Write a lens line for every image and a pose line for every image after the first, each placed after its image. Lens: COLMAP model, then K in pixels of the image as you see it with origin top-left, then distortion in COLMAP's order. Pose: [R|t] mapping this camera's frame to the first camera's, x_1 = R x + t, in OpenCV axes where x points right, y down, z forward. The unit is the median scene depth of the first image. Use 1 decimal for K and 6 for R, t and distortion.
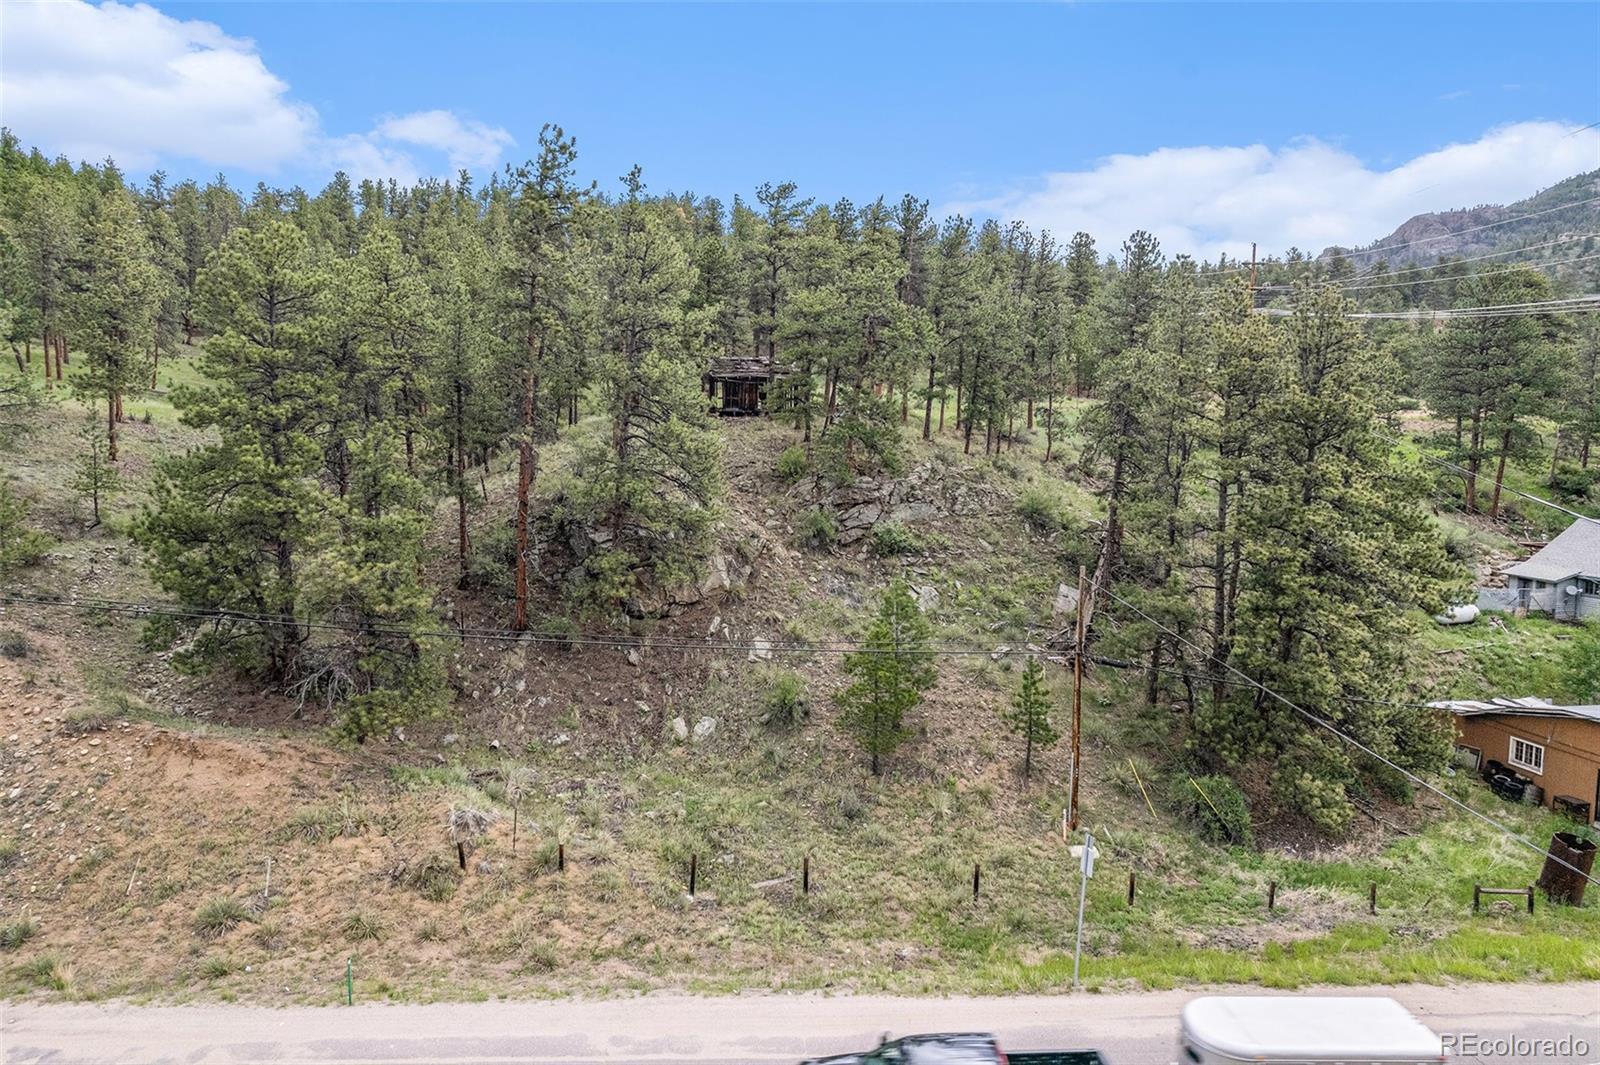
lens RADIAL K [[1029.1, 0, 795.7], [0, 1029.1, 528.3], [0, 0, 1]] dist [-0.085050, 0.080850]
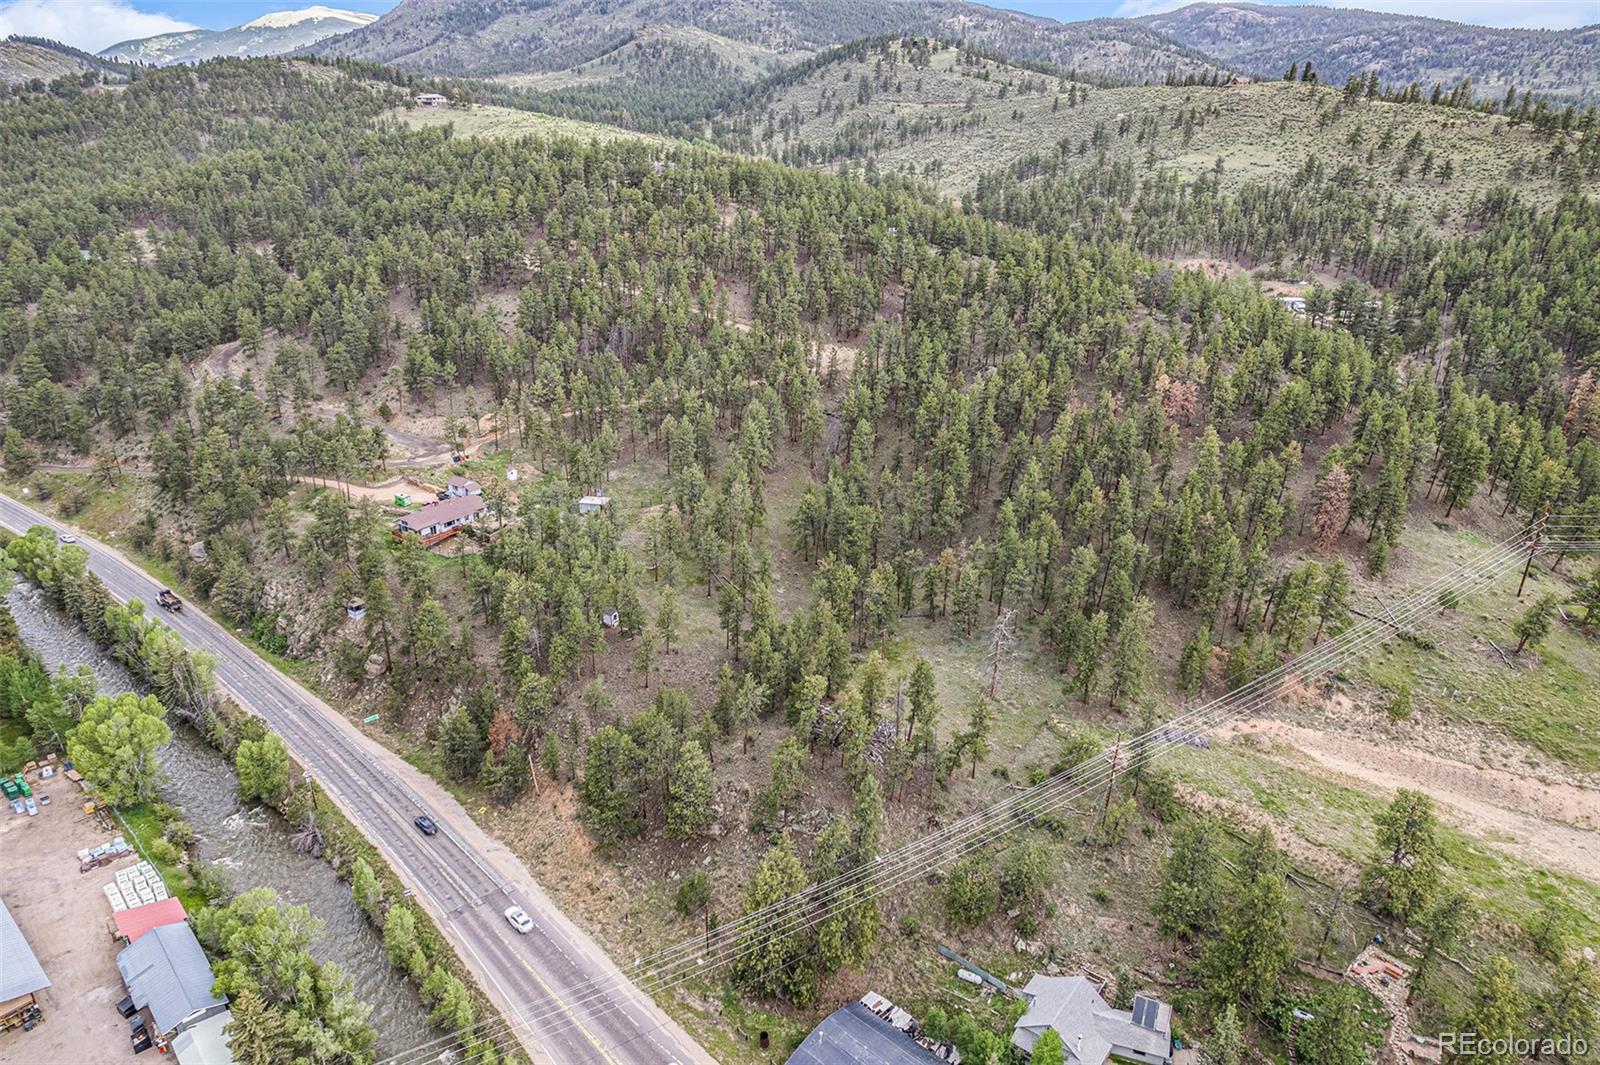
lens RADIAL K [[1029.1, 0, 795.7], [0, 1029.1, 528.3], [0, 0, 1]] dist [-0.085050, 0.080850]
pose [[0.644487, 0.286656, -0.708847, 3.085731], [-0.078516, 0.946975, 0.311567, -2.764802], [0.760573, -0.145145, 0.632820, -1.073363]]
